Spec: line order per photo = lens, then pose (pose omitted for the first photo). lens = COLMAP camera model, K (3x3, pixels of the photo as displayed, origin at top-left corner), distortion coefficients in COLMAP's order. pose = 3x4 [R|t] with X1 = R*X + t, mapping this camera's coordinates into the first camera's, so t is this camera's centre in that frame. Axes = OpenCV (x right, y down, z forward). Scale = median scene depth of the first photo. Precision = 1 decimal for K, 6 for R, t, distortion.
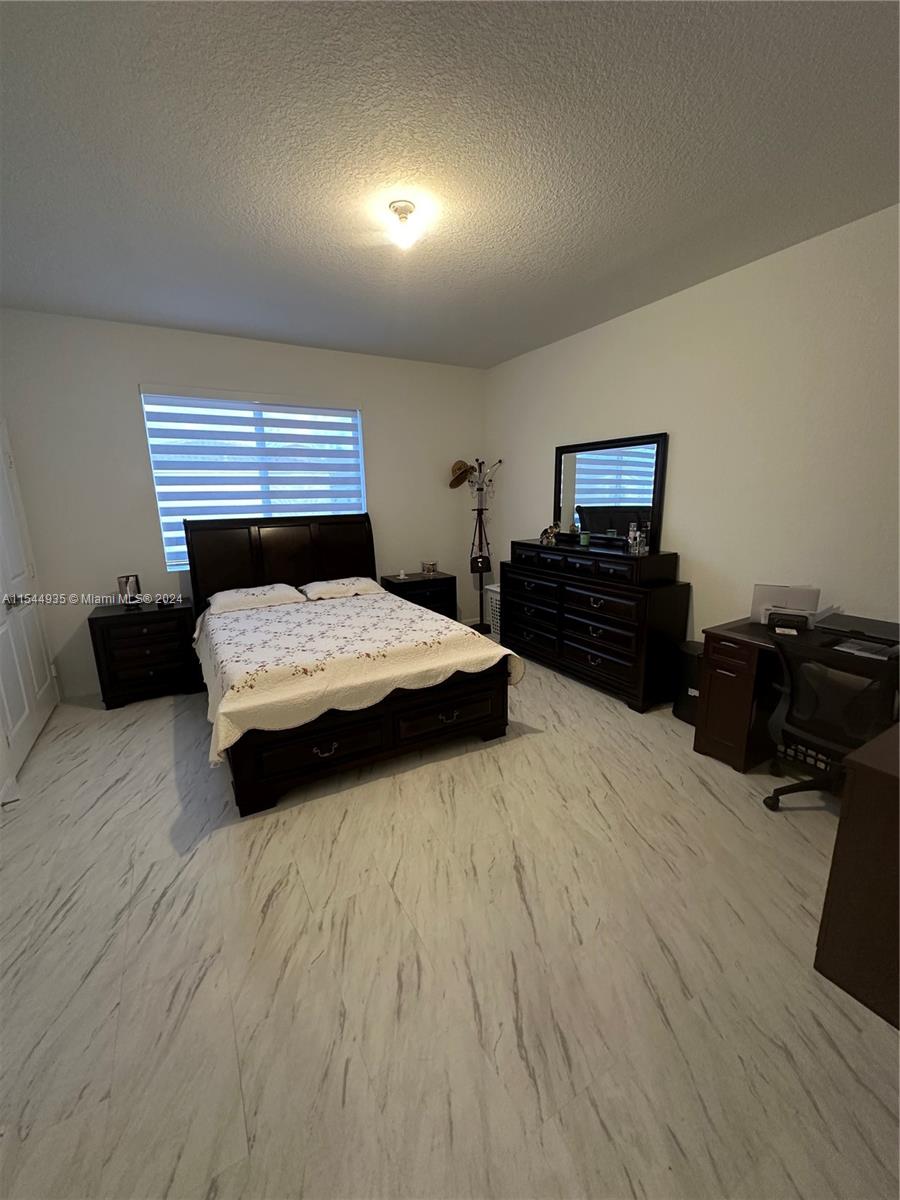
lens RADIAL K [[474.0, 0, 450.0], [0, 474.0, 600.0], [0, 0, 1]] dist [-0.006356, -0.000241]
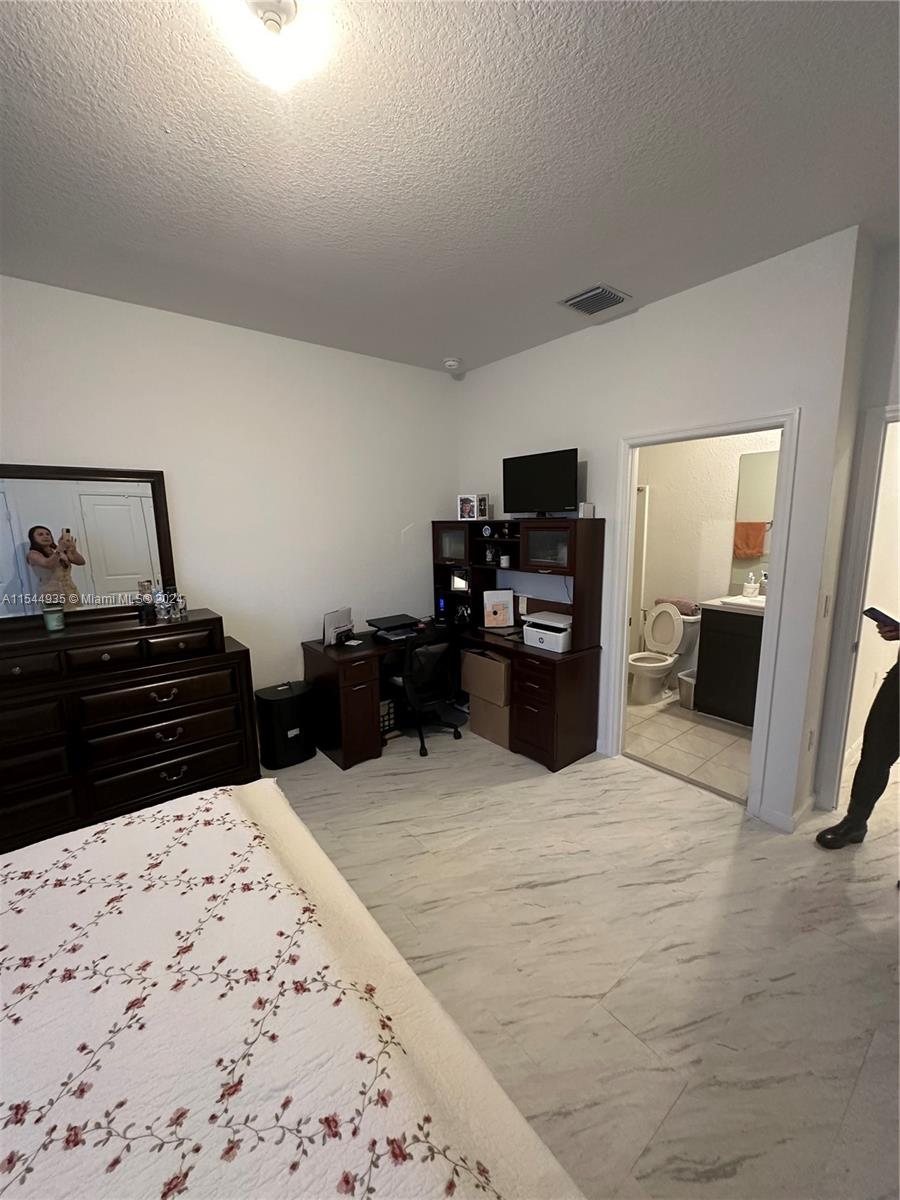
lens RADIAL K [[474.0, 0, 450.0], [0, 474.0, 600.0], [0, 0, 1]] dist [-0.006356, -0.000241]
pose [[-0.147718, -0.141322, 0.978881, -0.762565], [0.235217, 0.956321, 0.173560, -0.271026], [-0.960652, 0.255887, -0.108025, 1.100538]]
